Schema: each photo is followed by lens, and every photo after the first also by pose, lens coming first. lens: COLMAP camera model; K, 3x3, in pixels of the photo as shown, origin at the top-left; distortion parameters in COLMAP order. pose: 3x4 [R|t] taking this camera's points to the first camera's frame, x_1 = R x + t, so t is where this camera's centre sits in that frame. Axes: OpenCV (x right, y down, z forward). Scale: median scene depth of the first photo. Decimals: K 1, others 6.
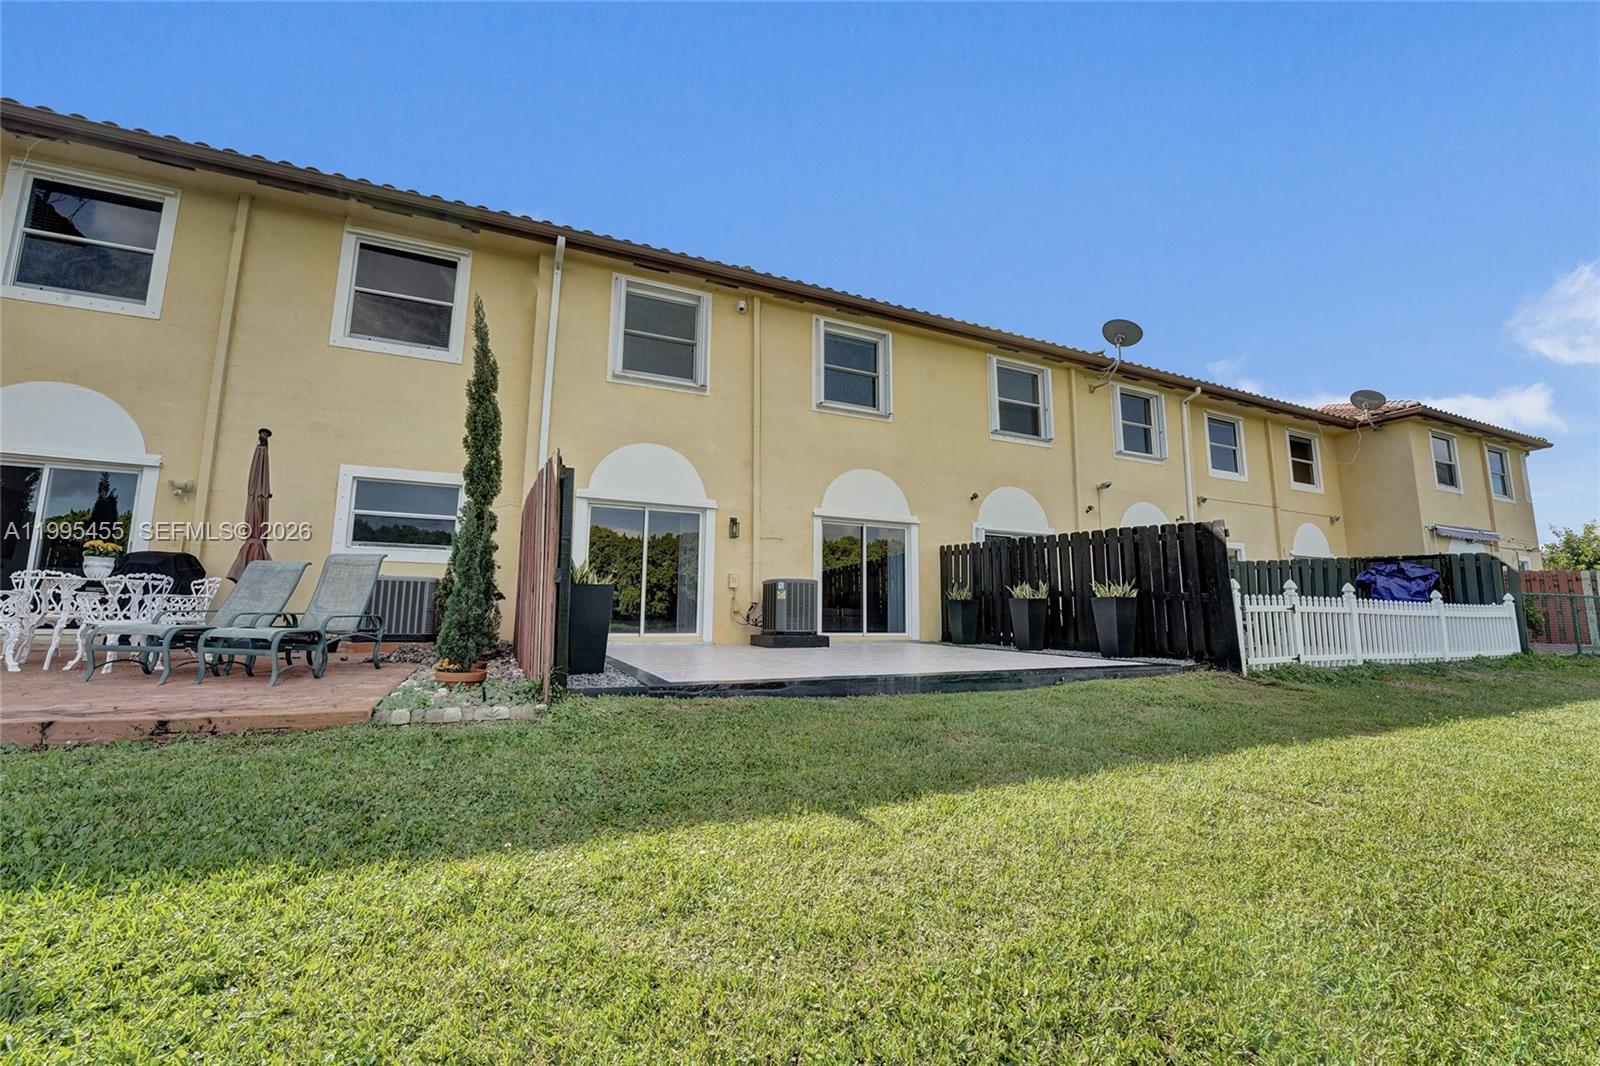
lens RADIAL K [[661.9, 0, 815.4], [0, 661.9, 533.3], [0, 0, 1]] dist [-0.027131, 0.000104]
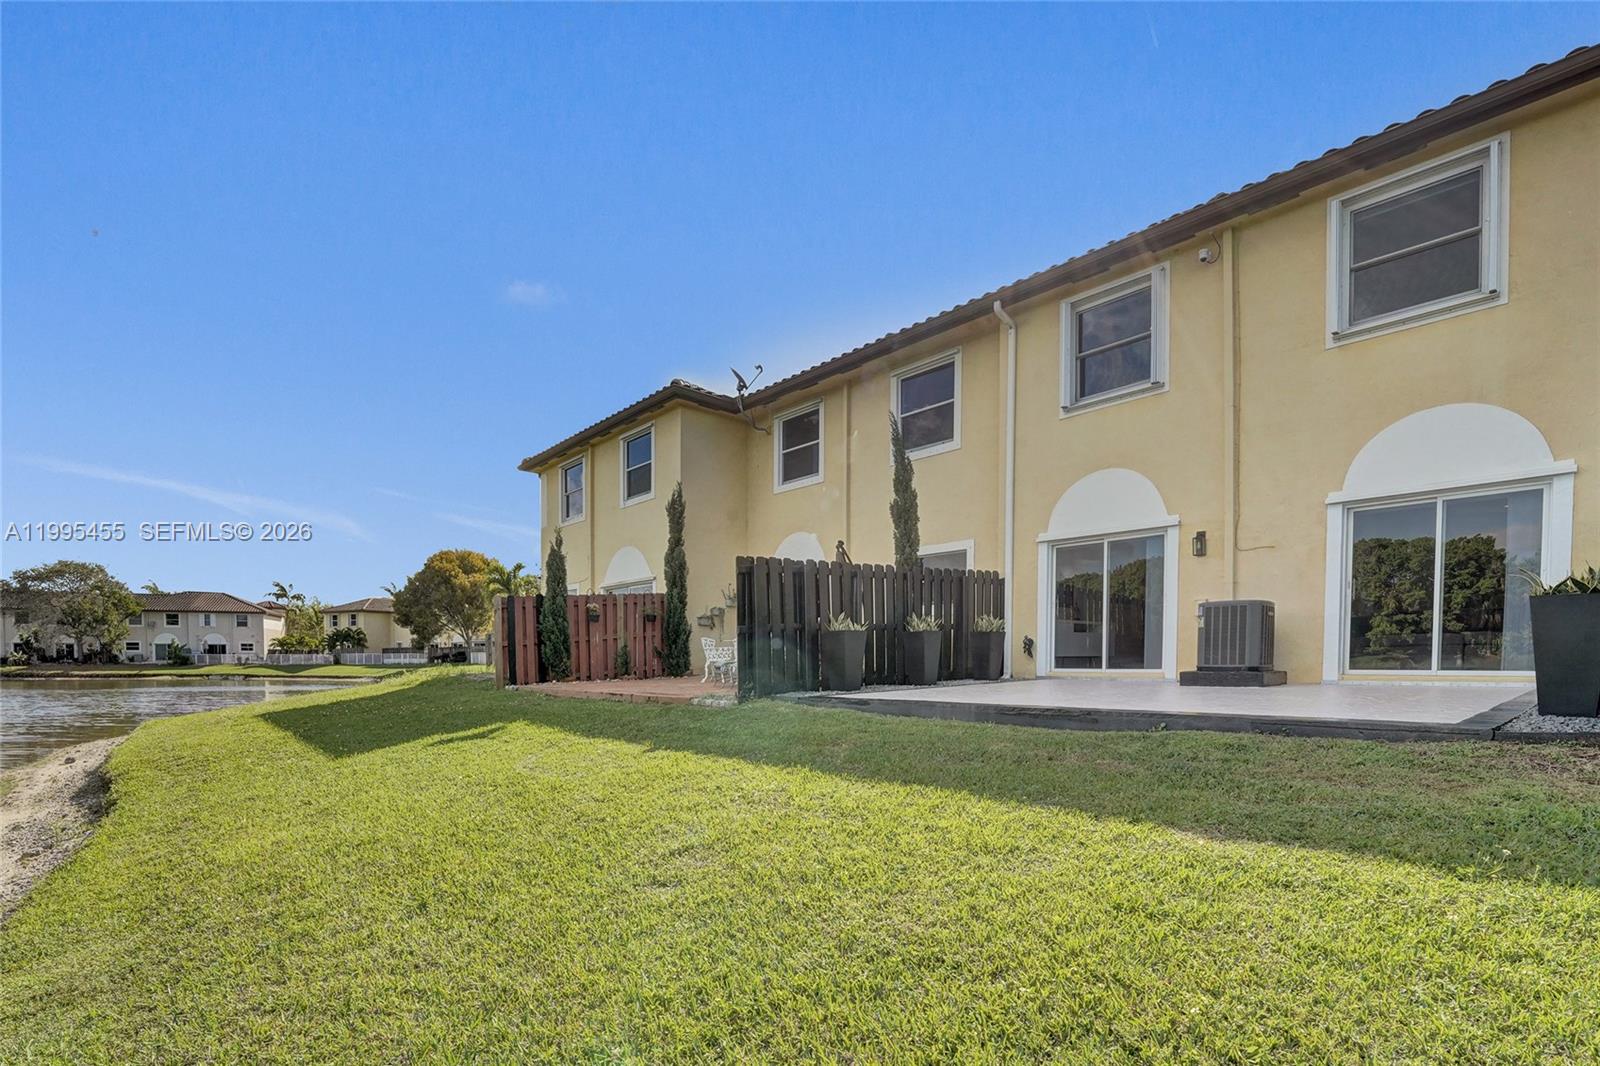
lens RADIAL K [[771.5, 0, 793.5], [0, 771.5, 694.2], [0, 0, 1]] dist [-0.018894, -0.000567]
pose [[0.277716, 0.034332, -0.960049, 0.611533], [0.130345, 0.988773, 0.073065, 0.038179], [0.951779, -0.145429, 0.270123, 0.208032]]
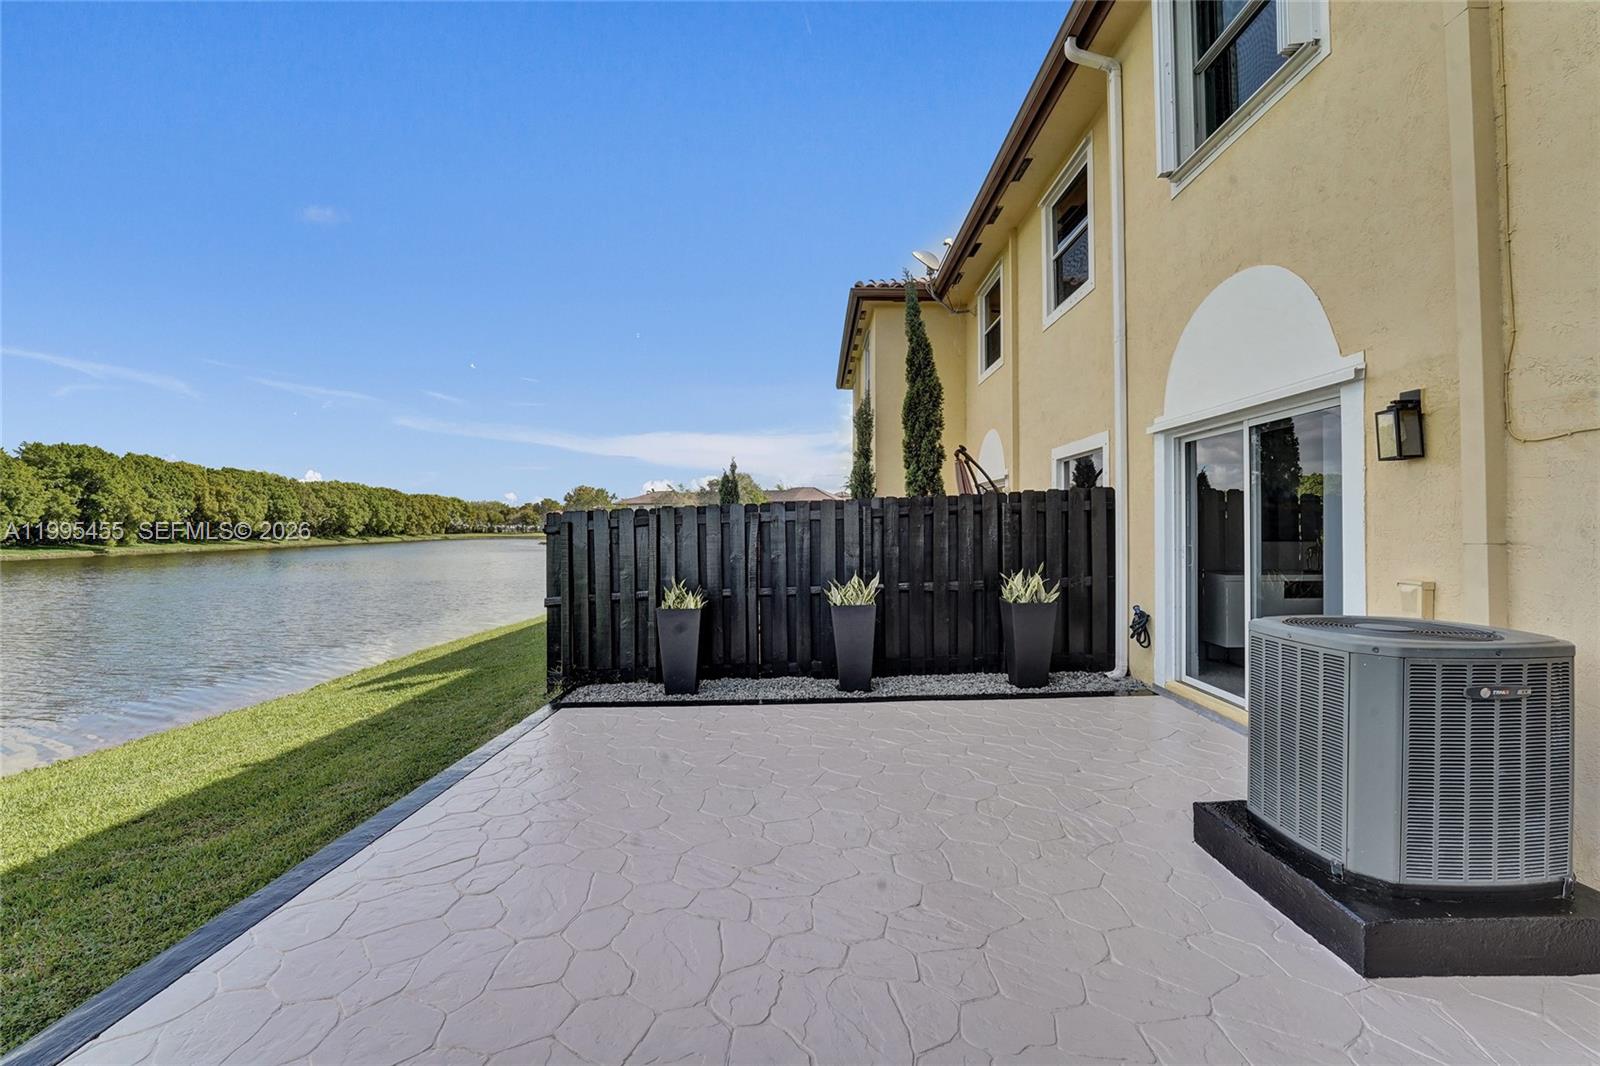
lens RADIAL K [[662.1, 0, 788.2], [0, 662.1, 521.7], [0, 0, 1]] dist [-0.029792, 0.003437]
pose [[-0.464650, -0.011092, -0.885425, 0.240503], [0.120178, 0.989880, -0.075468, 0.020957], [0.877301, -0.141475, -0.458615, 0.811004]]
